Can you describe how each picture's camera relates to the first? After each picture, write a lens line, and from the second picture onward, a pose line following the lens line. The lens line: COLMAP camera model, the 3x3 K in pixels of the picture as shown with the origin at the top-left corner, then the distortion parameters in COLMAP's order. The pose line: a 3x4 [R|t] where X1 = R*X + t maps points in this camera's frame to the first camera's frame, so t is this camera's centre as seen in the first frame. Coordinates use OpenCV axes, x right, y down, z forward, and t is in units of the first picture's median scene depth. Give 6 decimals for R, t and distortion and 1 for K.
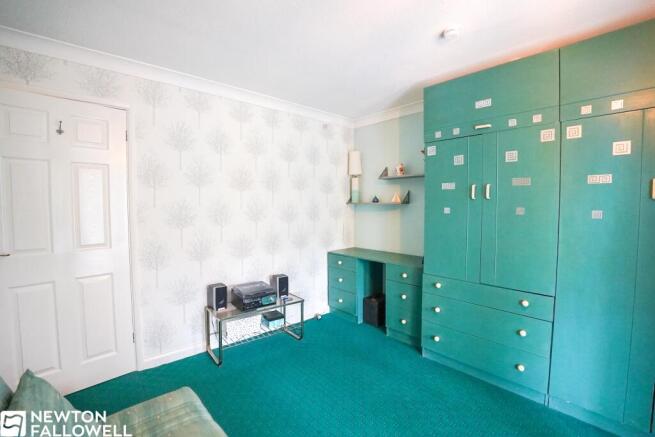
lens RADIAL K [[293.9, 0, 327.5], [0, 293.9, 218.5], [0, 0, 1]] dist [-0.034459, 0.000222]
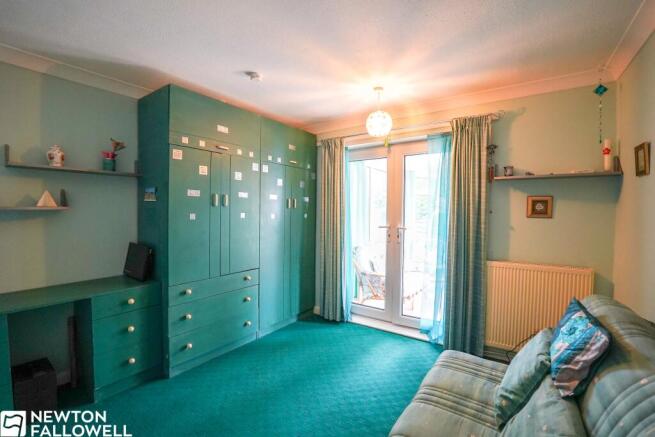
lens RADIAL K [[293.9, 0, 327.5], [0, 293.9, 218.5], [0, 0, 1]] dist [-0.034459, 0.000222]
pose [[-0.222402, -0.027494, 0.974567, -0.754164], [0.041668, 0.998421, 0.037676, -0.041768], [-0.974064, 0.048988, -0.220906, 0.817891]]
